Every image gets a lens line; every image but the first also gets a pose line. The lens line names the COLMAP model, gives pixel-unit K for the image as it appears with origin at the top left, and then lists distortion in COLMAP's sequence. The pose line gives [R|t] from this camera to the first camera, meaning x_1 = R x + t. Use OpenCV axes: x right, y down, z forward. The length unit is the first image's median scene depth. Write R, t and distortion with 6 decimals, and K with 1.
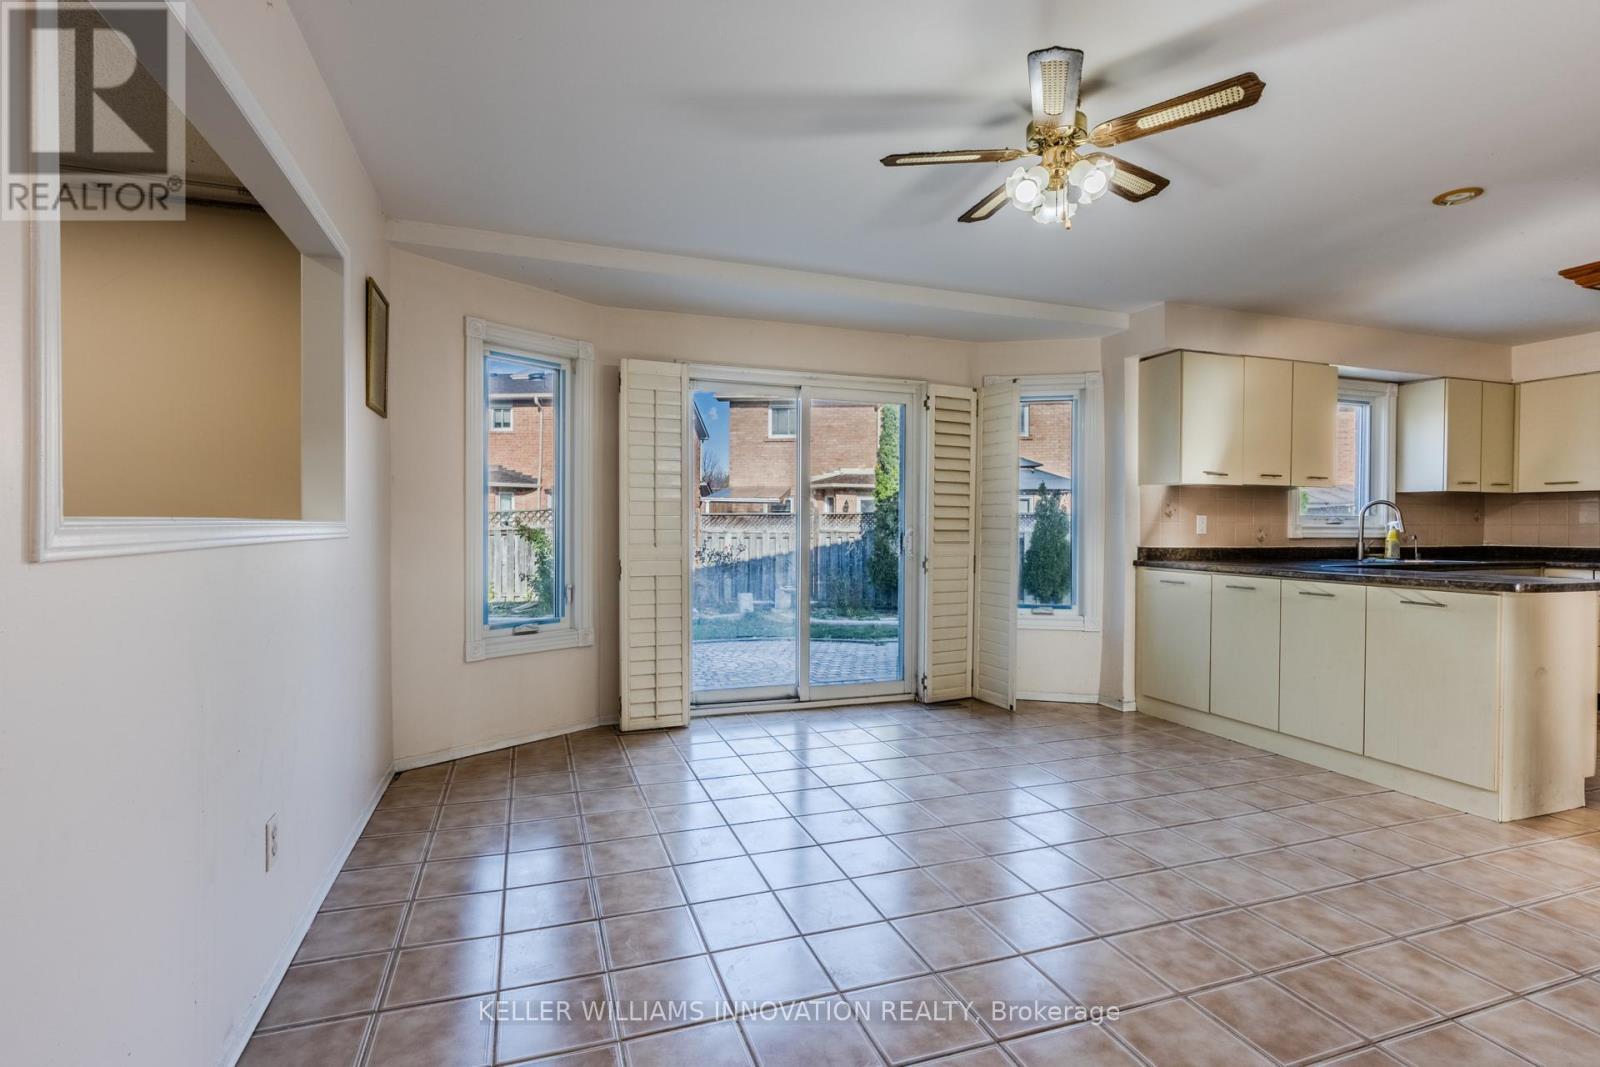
lens RADIAL K [[720.0, 0, 775.0], [0, 720.0, 529.6], [0, 0, 1]] dist [-0.001260, 0.000212]
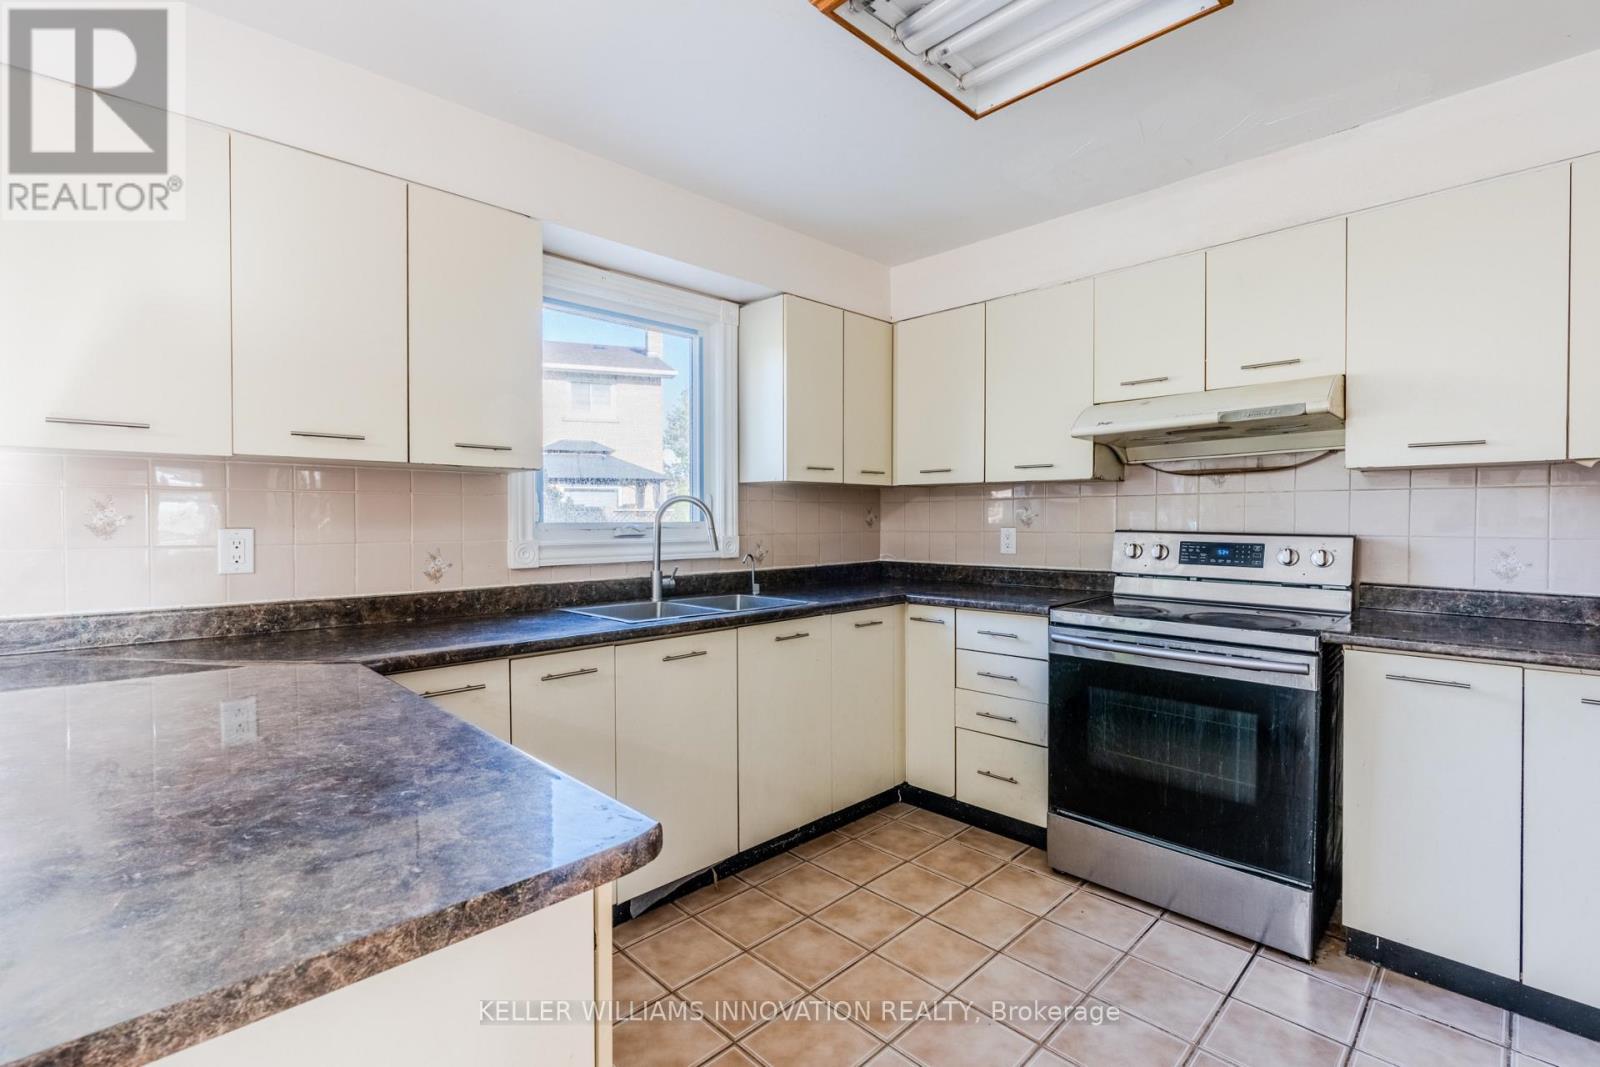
lens RADIAL K [[720.0, 0, 775.2], [0, 720.0, 534.6], [0, 0, 1]] dist [-0.001260, 0.000212]
pose [[0.905143, -0.017030, 0.424766, 0.704806], [0.007917, 0.999699, 0.023210, -0.023896], [-0.425034, -0.017645, 0.905006, 0.480063]]
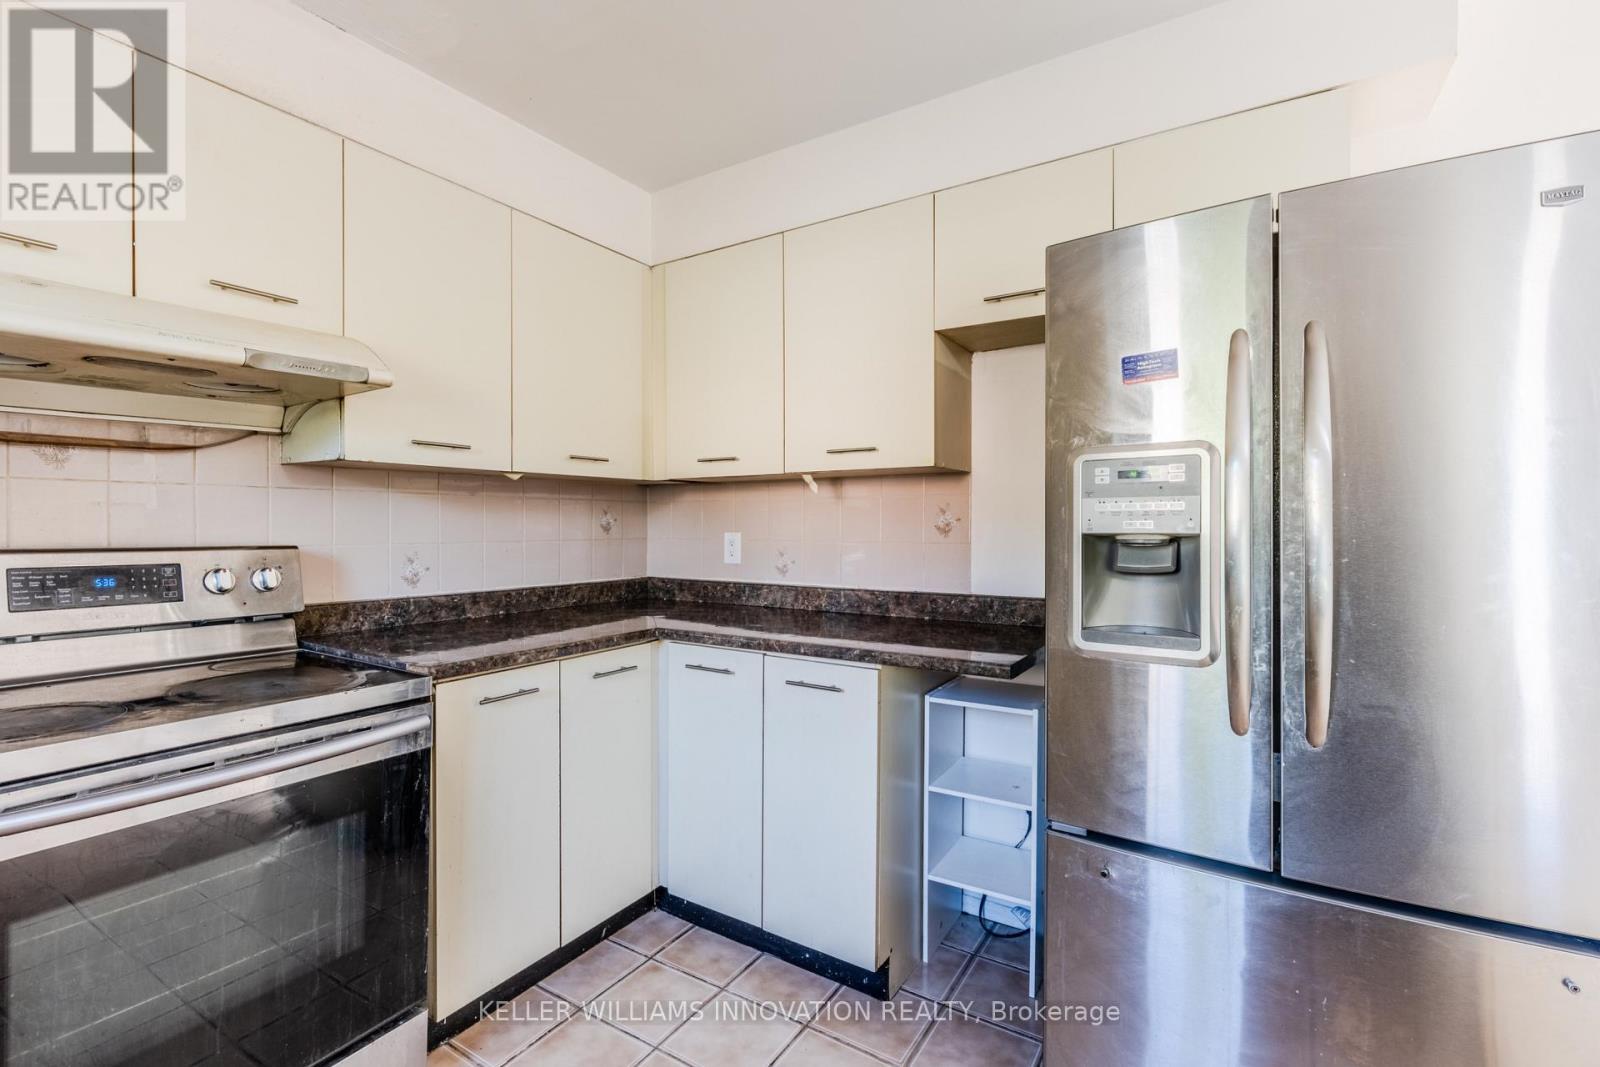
lens RADIAL K [[720.0, 0, 796.1], [0, 720.0, 526.6], [0, 0, 1]] dist [-0.001260, 0.000212]
pose [[-0.635865, -0.009104, 0.771747, 0.812125], [-0.002260, 0.999948, 0.009934, -0.023481], [-0.771797, 0.004573, -0.635852, 0.803276]]
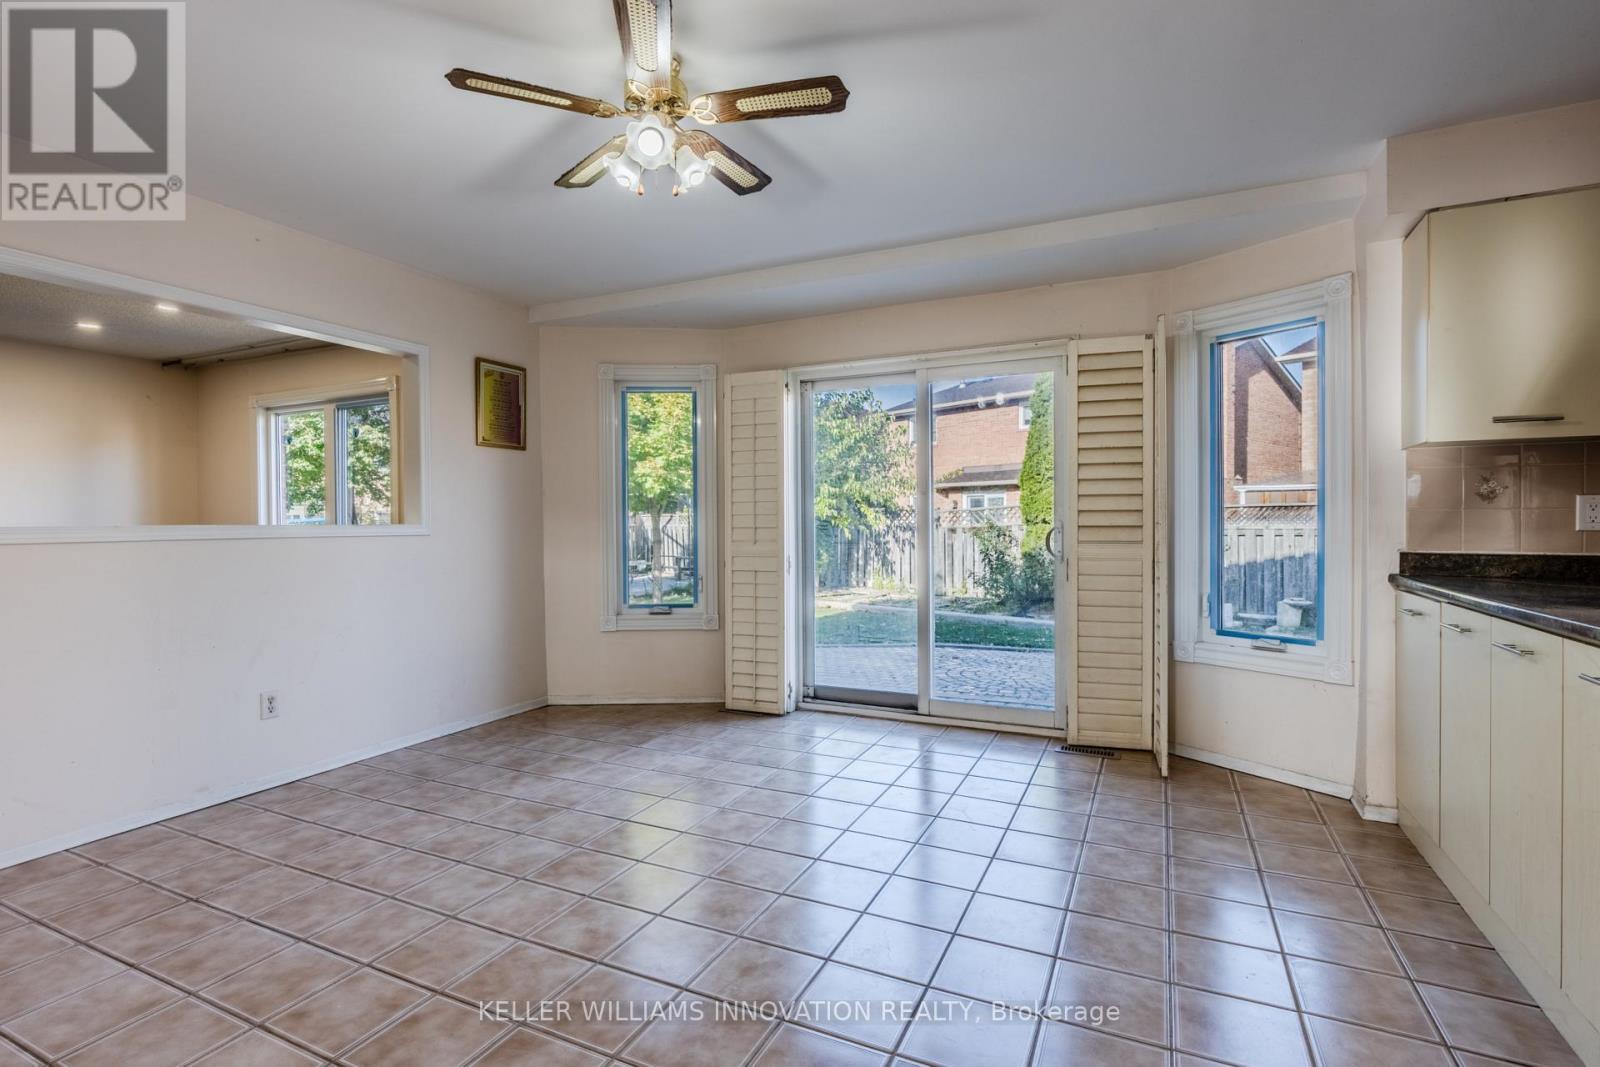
lens RADIAL K [[746.4, 0, 802.6], [0, 746.4, 521.9], [0, 0, 1]] dist [0.003968, -0.000126]
pose [[0.724913, -0.011097, -0.688751, 0.555532], [0.006522, 0.999936, -0.009247, 0.001537], [0.688810, 0.002211, 0.724939, 0.200270]]
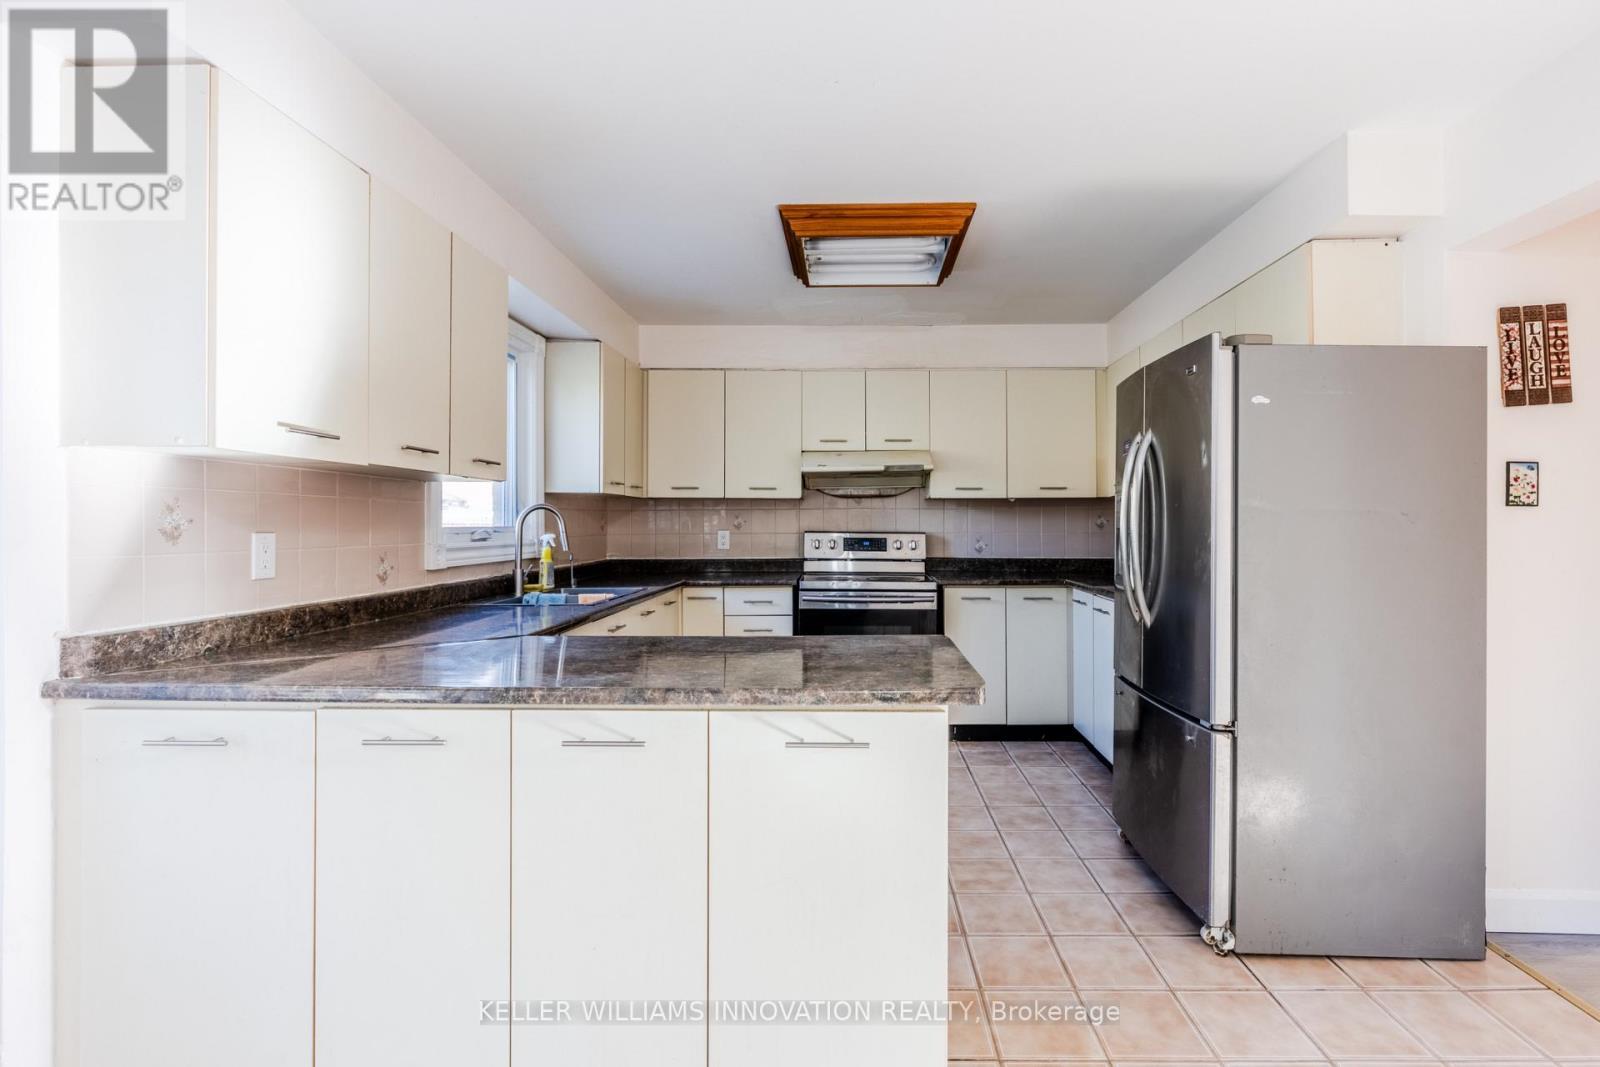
lens RADIAL K [[746.4, 0, 826.7], [0, 746.4, 524.5], [0, 0, 1]] dist [0.003968, -0.000126]
pose [[0.338207, -0.007098, 0.941045, 0.297038], [0.004488, 0.999972, 0.005929, -0.025915], [-0.941061, 0.002218, 0.338230, 0.549042]]
